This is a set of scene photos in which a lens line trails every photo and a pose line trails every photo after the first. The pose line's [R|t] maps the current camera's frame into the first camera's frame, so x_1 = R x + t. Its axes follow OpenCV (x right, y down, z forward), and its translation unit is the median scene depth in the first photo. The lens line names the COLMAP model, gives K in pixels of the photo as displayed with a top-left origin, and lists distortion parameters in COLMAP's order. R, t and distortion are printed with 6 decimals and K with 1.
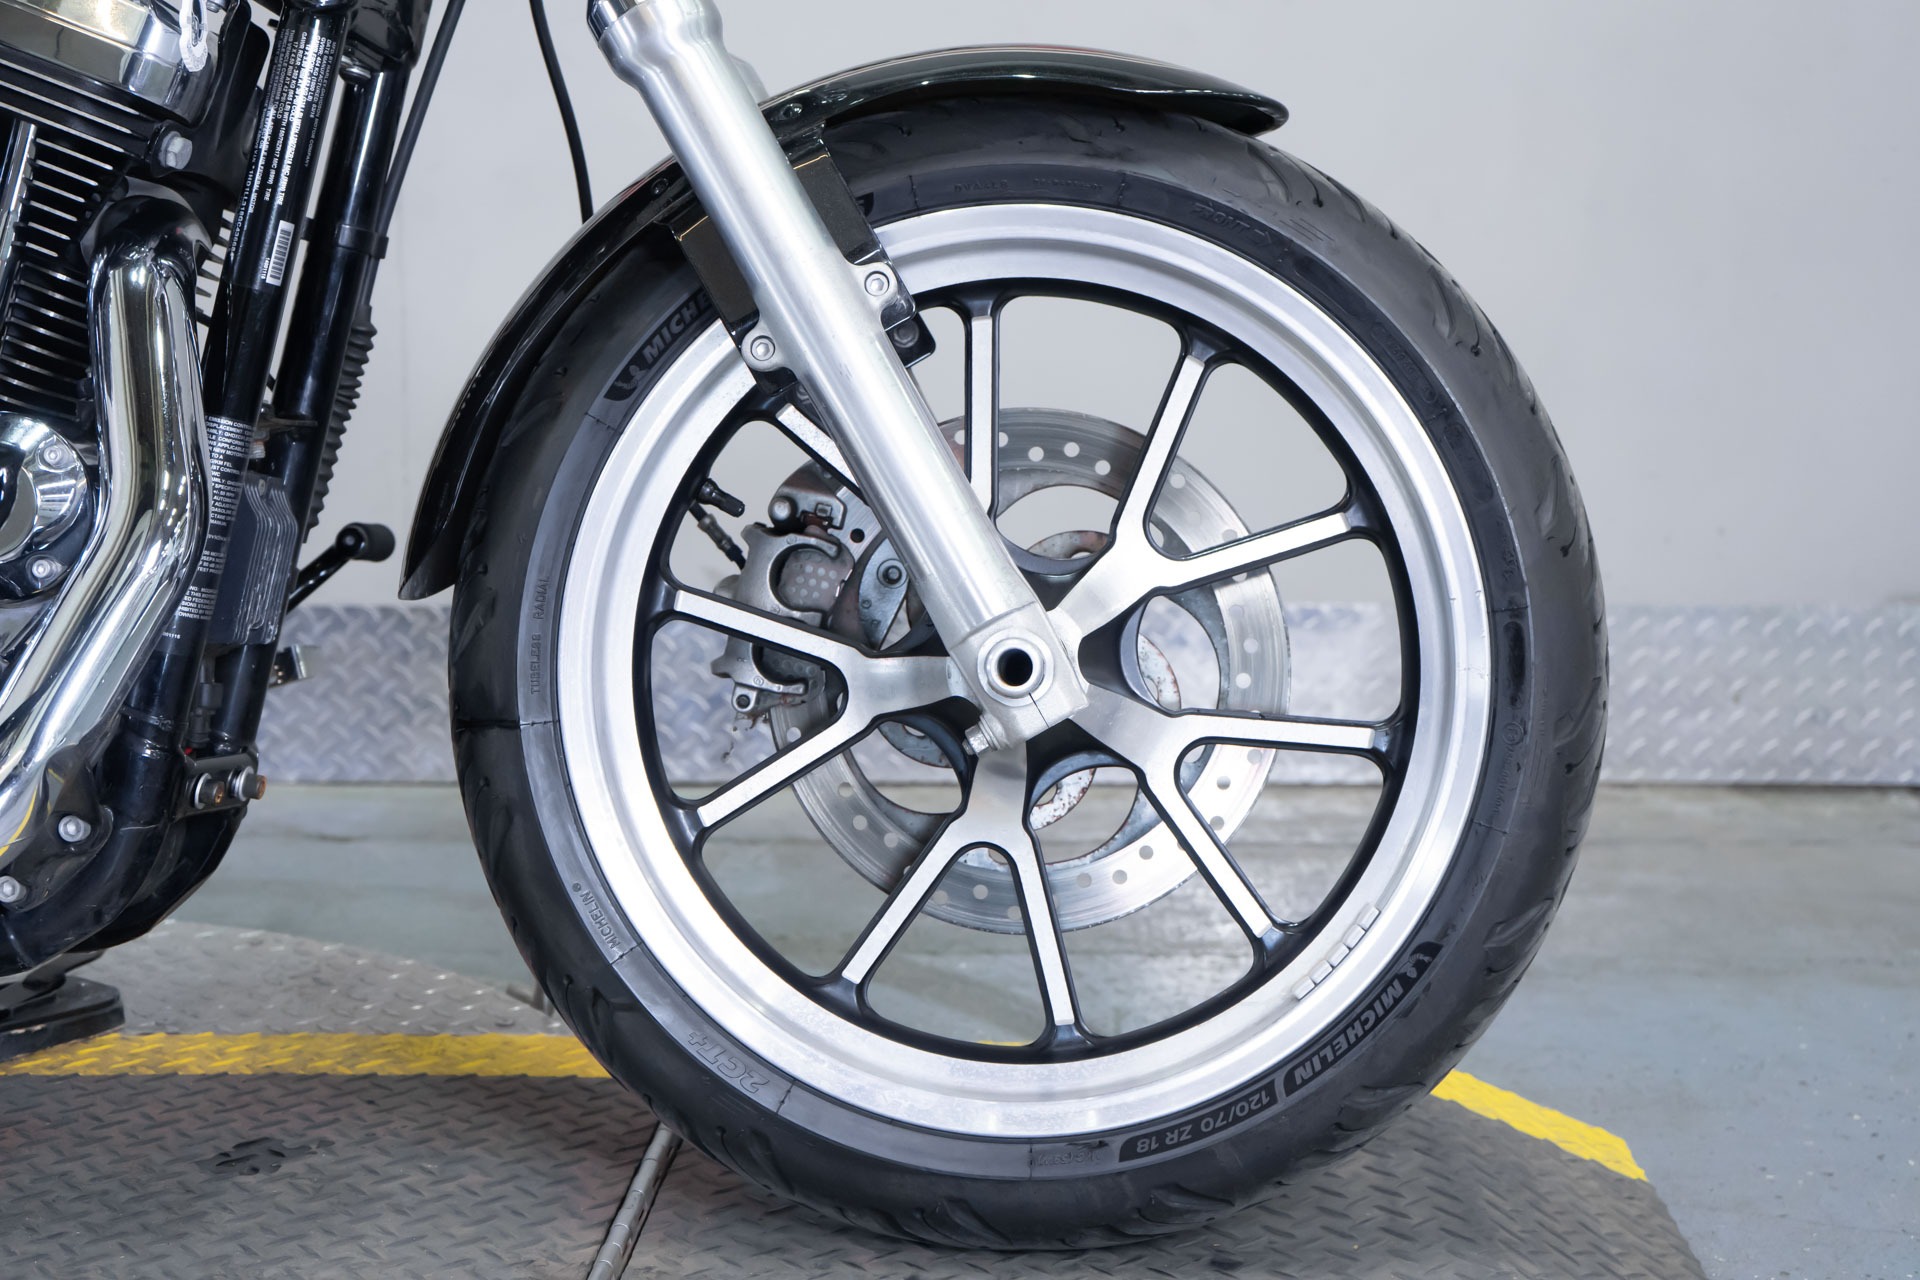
lens RADIAL K [[2606.9, 0, 960.6], [0, 2606.9, 649.4], [0, 0, 1]] dist [0.033505, 0.000000]
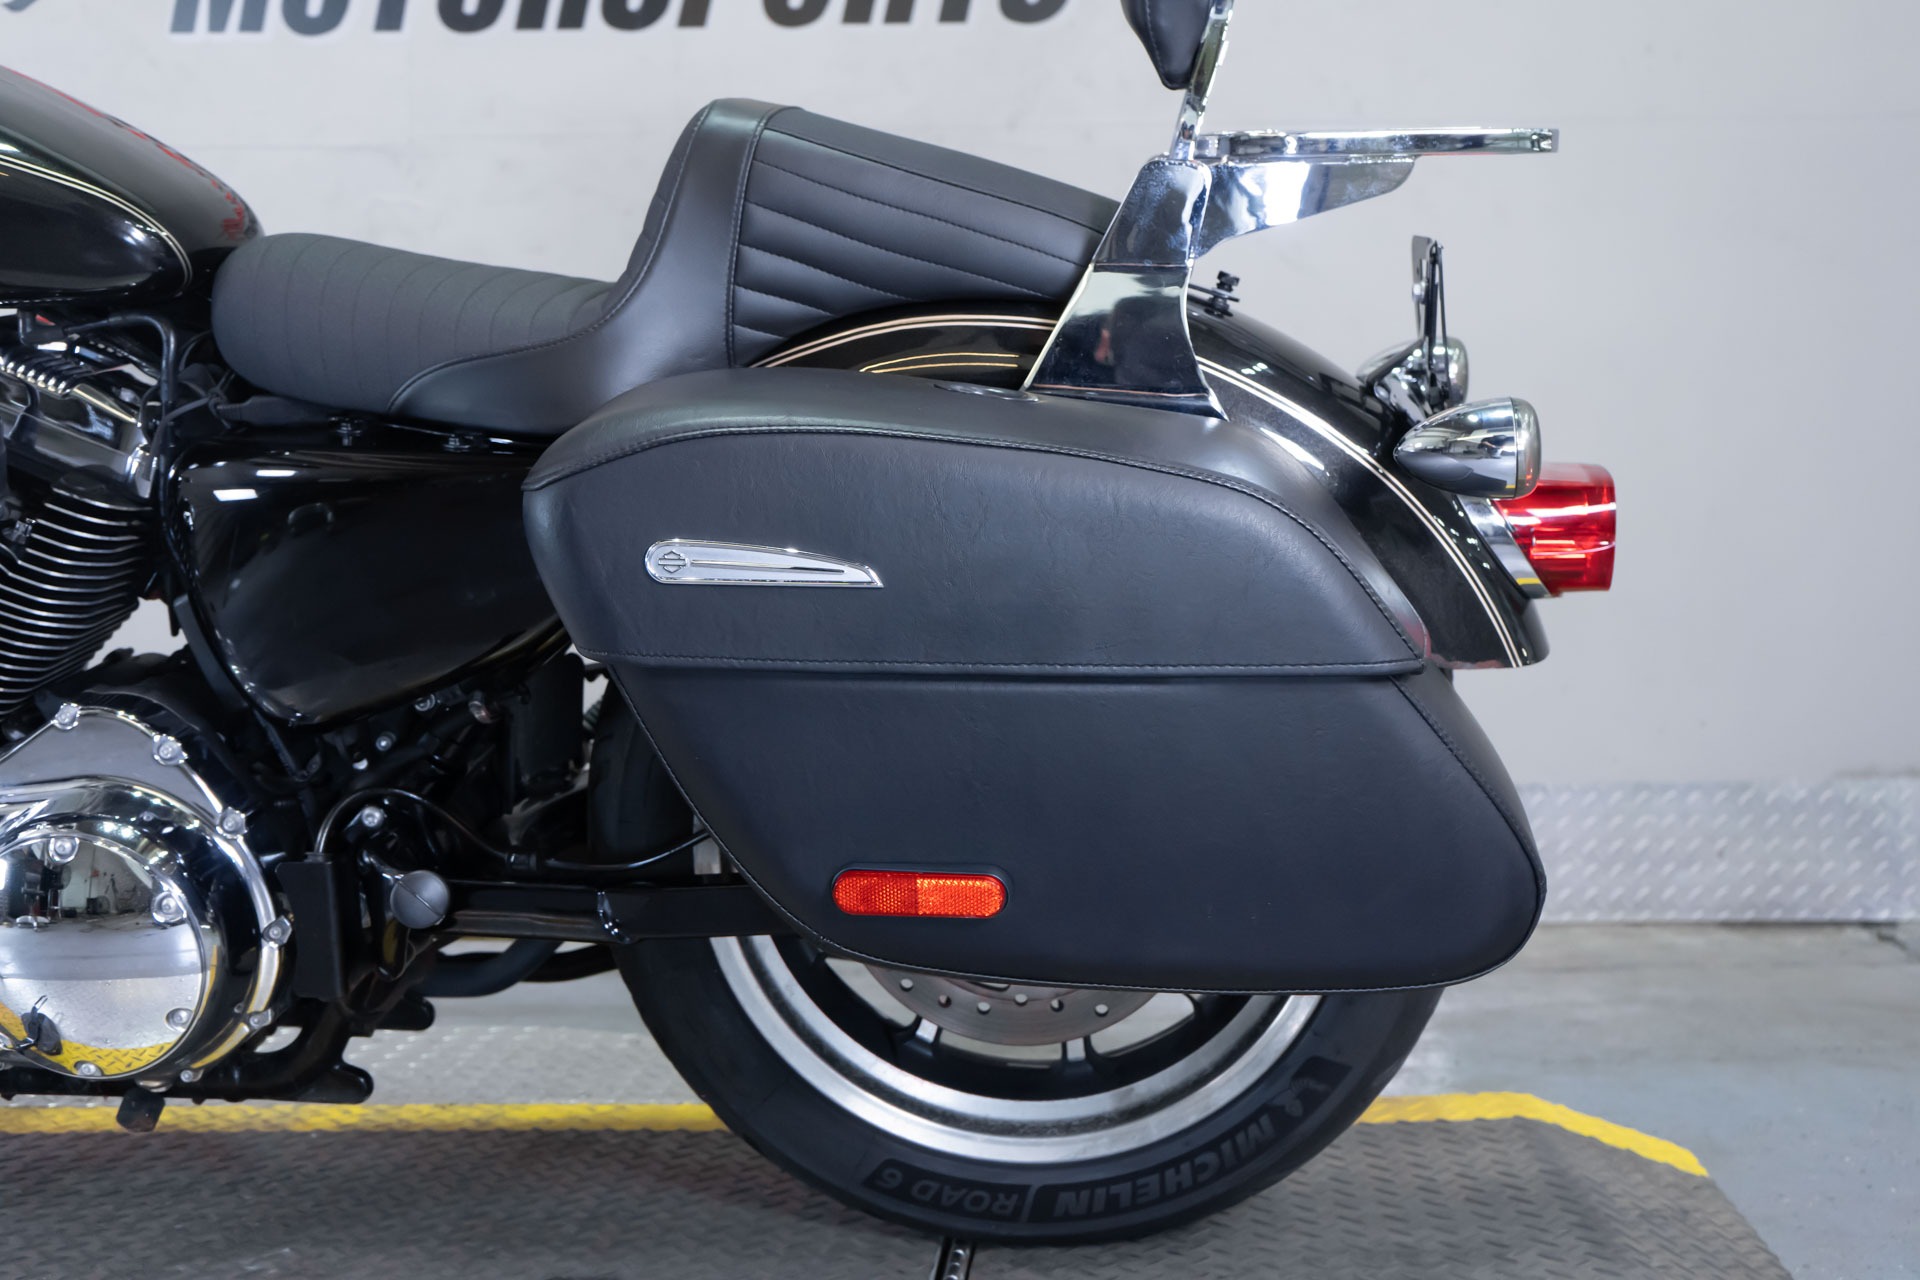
lens RADIAL K [[2166.9, 0, 947.0], [0, 2166.9, 627.0], [0, 0, 1]] dist [0.005603, 0.000000]
pose [[0.999235, -0.016489, -0.035460, -0.042935], [0.012845, 0.994841, -0.100631, 0.010091], [0.036936, 0.100099, 0.994292, -0.082182]]
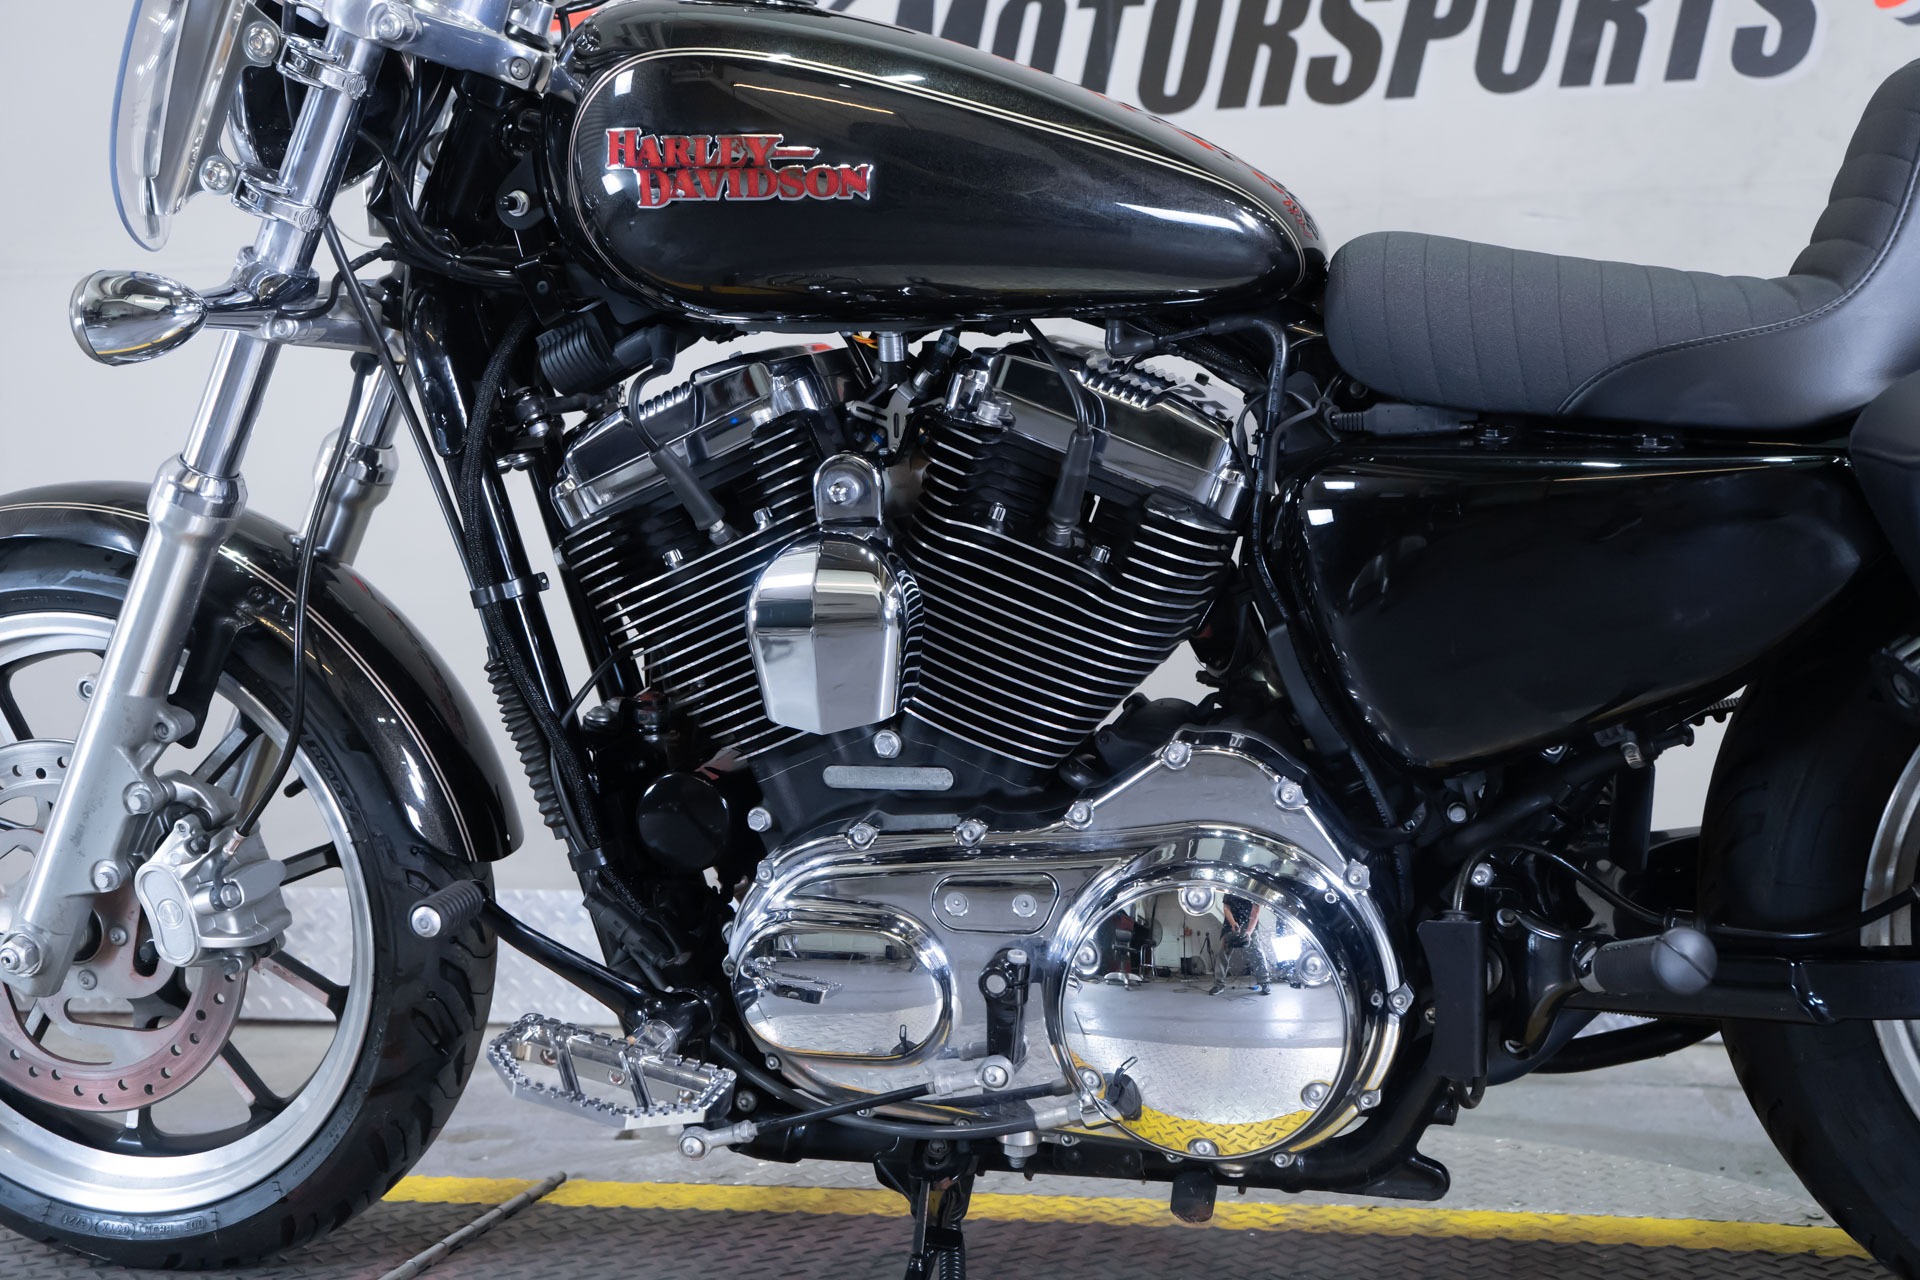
lens RADIAL K [[2106.1, 0, 966.1], [0, 2106.1, 617.1], [0, 0, 1]] dist [0.007347, 0.000000]
pose [[0.980903, -0.024822, -0.192906, -0.219127], [-0.007602, 0.986172, -0.165548, 0.022460], [0.194347, 0.163853, 0.967151, -0.033304]]
